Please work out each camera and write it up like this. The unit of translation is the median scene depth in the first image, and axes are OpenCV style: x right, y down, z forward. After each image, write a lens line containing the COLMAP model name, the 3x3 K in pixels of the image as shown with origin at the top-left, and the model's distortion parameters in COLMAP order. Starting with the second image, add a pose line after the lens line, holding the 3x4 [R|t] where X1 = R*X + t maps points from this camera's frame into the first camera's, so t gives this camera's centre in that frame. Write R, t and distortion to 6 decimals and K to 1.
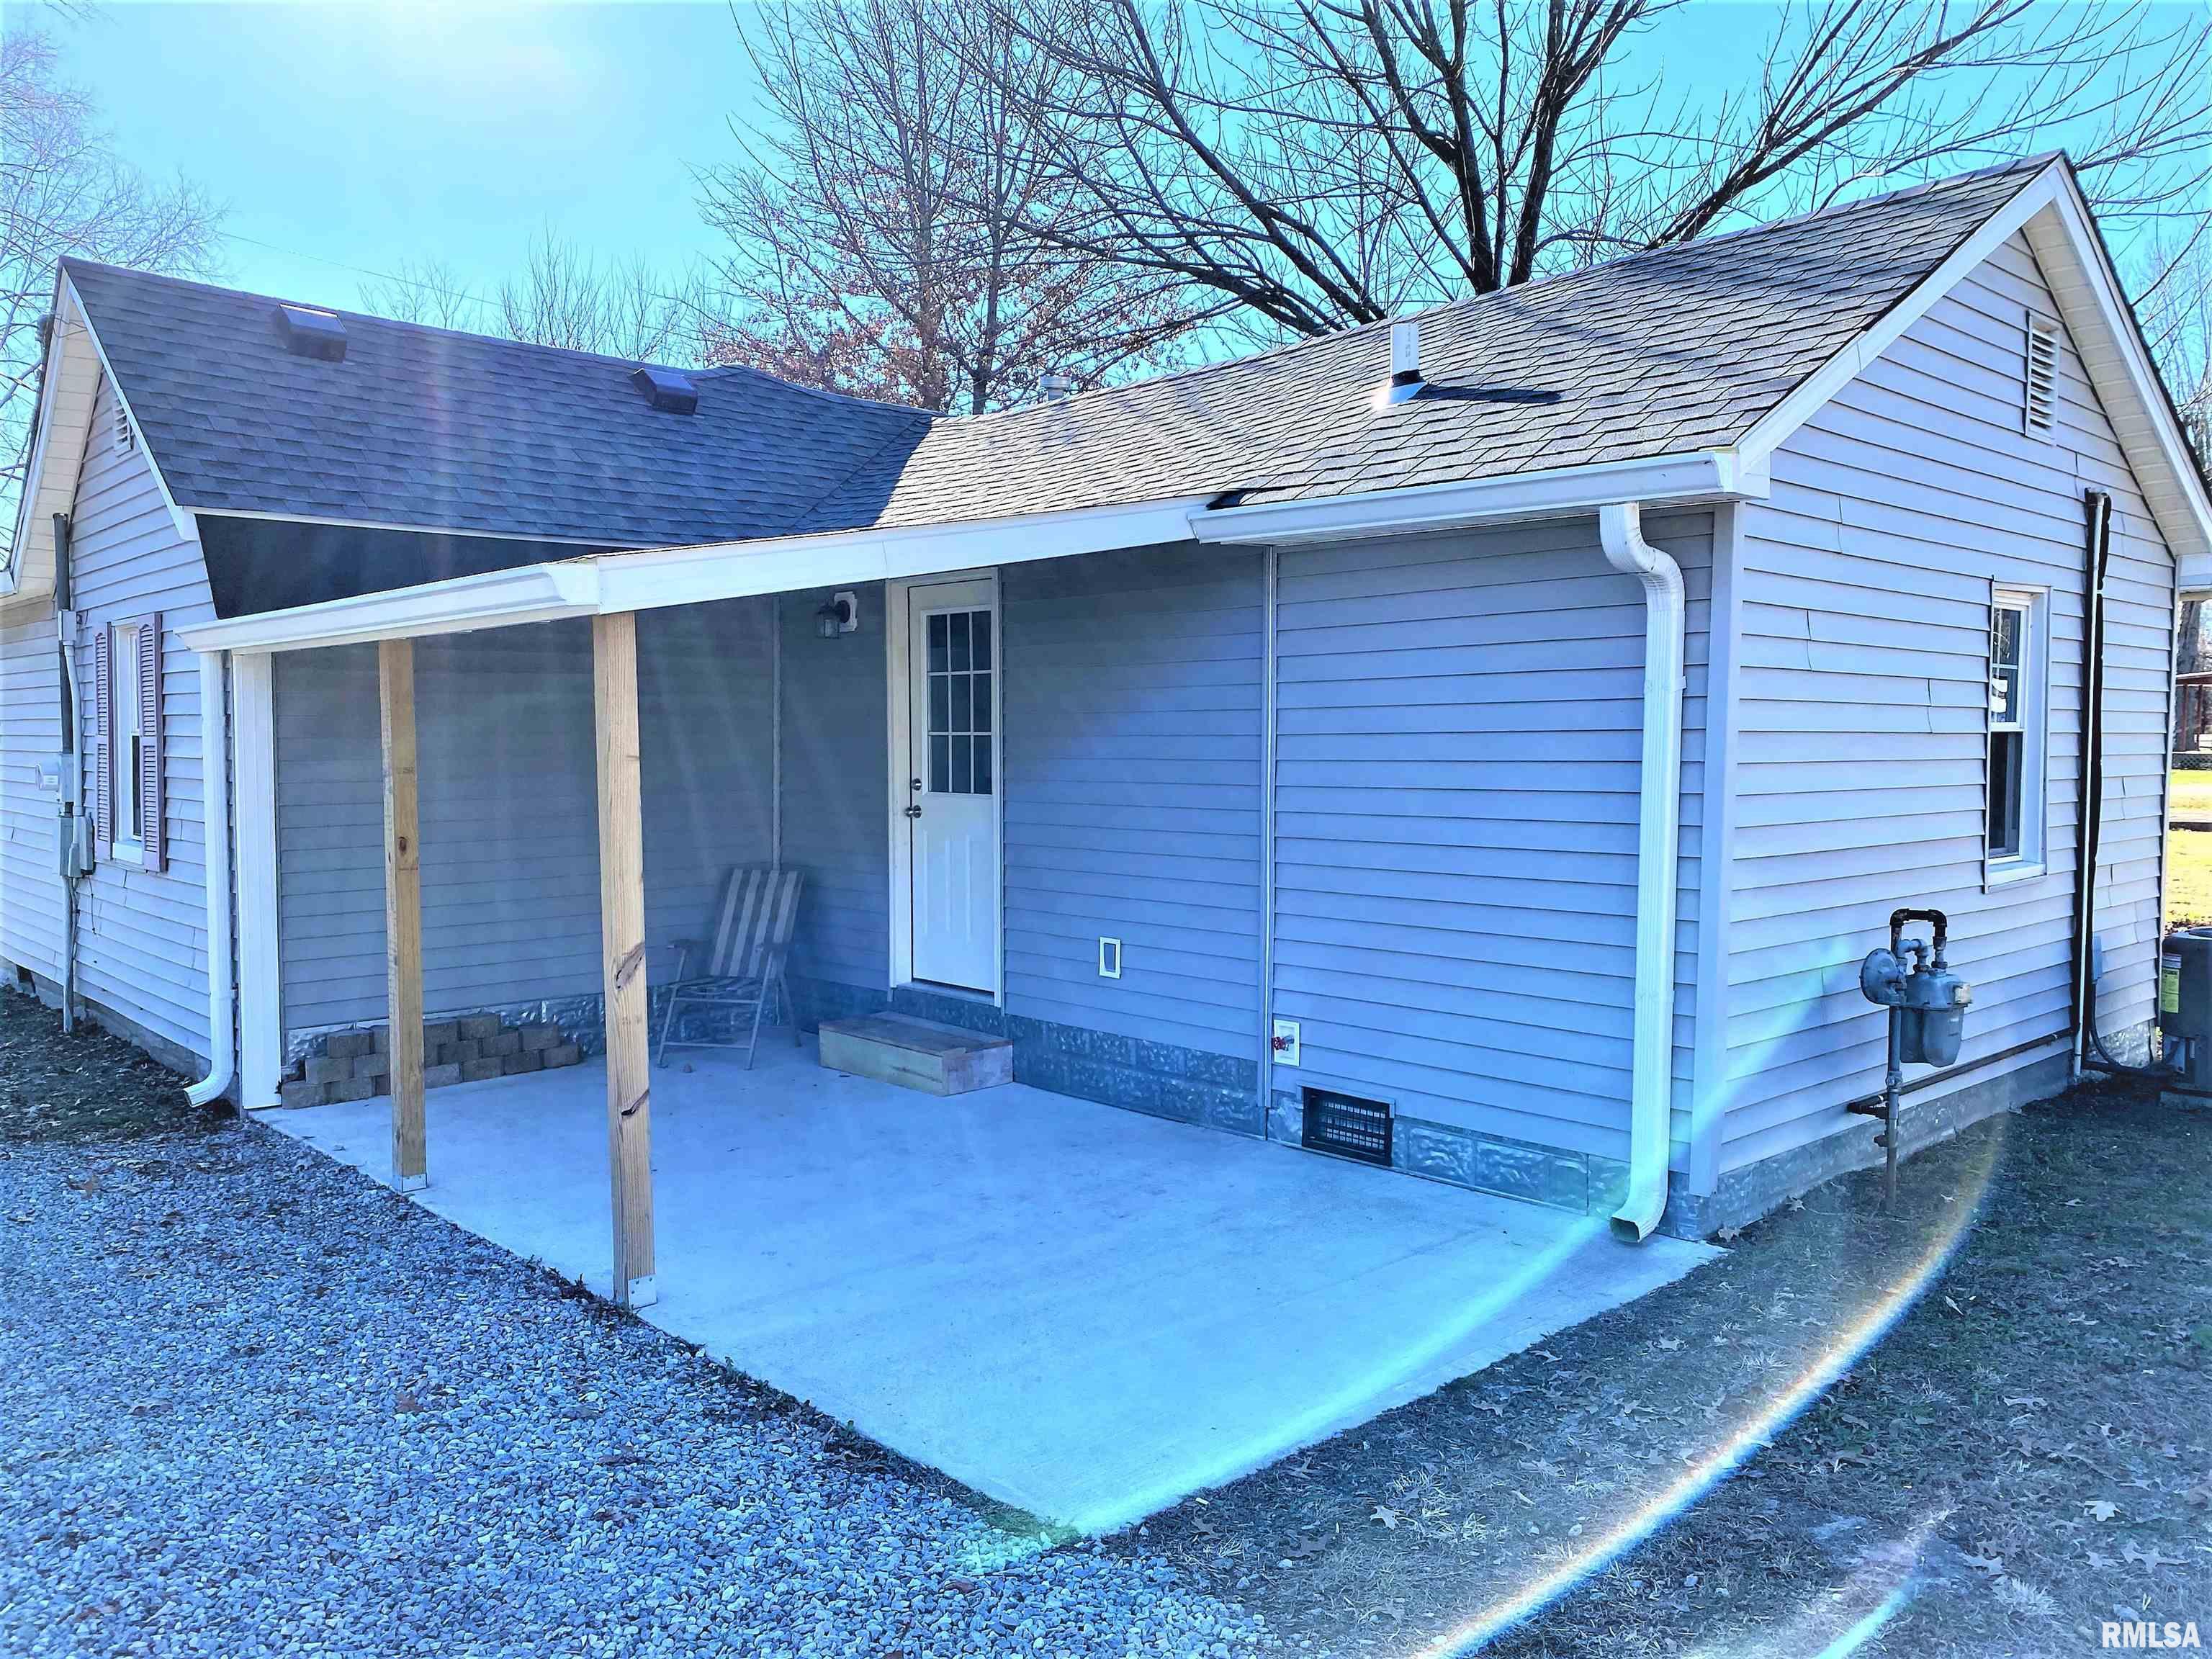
lens RADIAL K [[1657.8, 0, 1106.0], [0, 1657.8, 829.5], [0, 0, 1]] dist [0.049716, -0.006815]
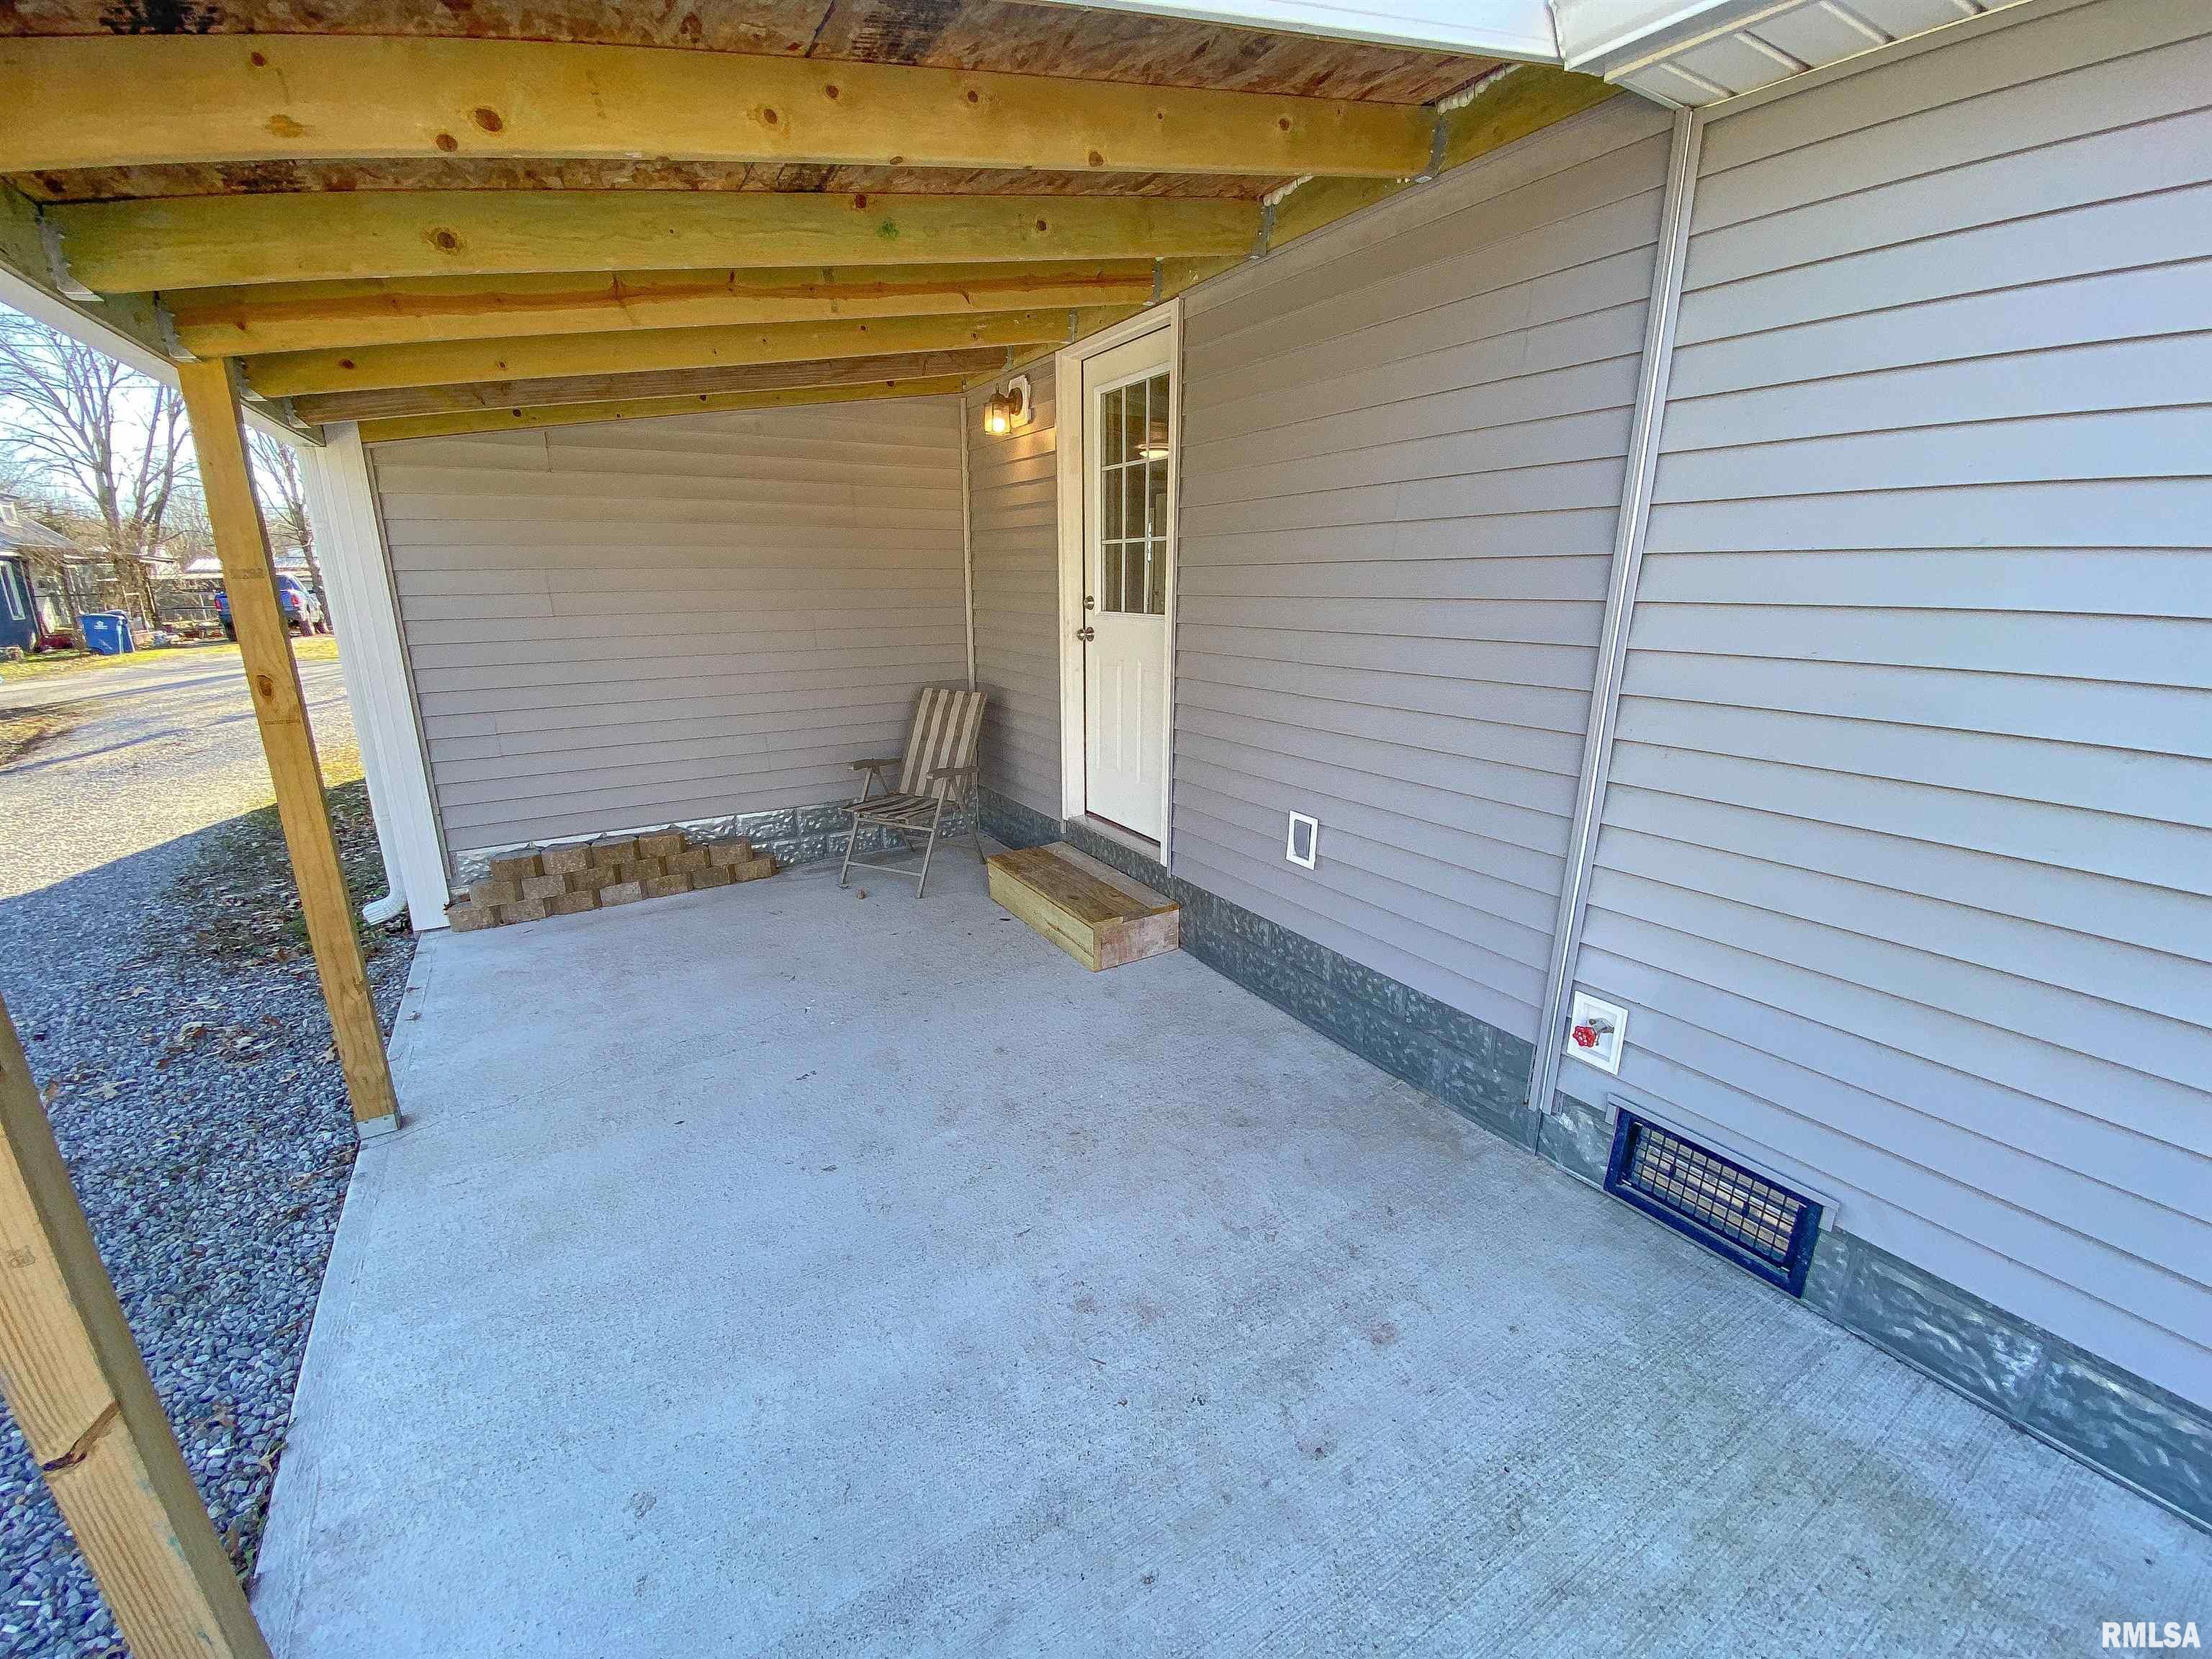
lens RADIAL K [[899.5, 0, 1116.9], [0, 899.5, 840.8], [0, 0, 1]] dist [0.055883, -0.043487]
pose [[0.984739, 0.050672, -0.166497, -0.011061], [-0.012439, 0.974721, 0.223079, -0.011534], [0.173592, -0.217604, 0.960476, 0.537200]]
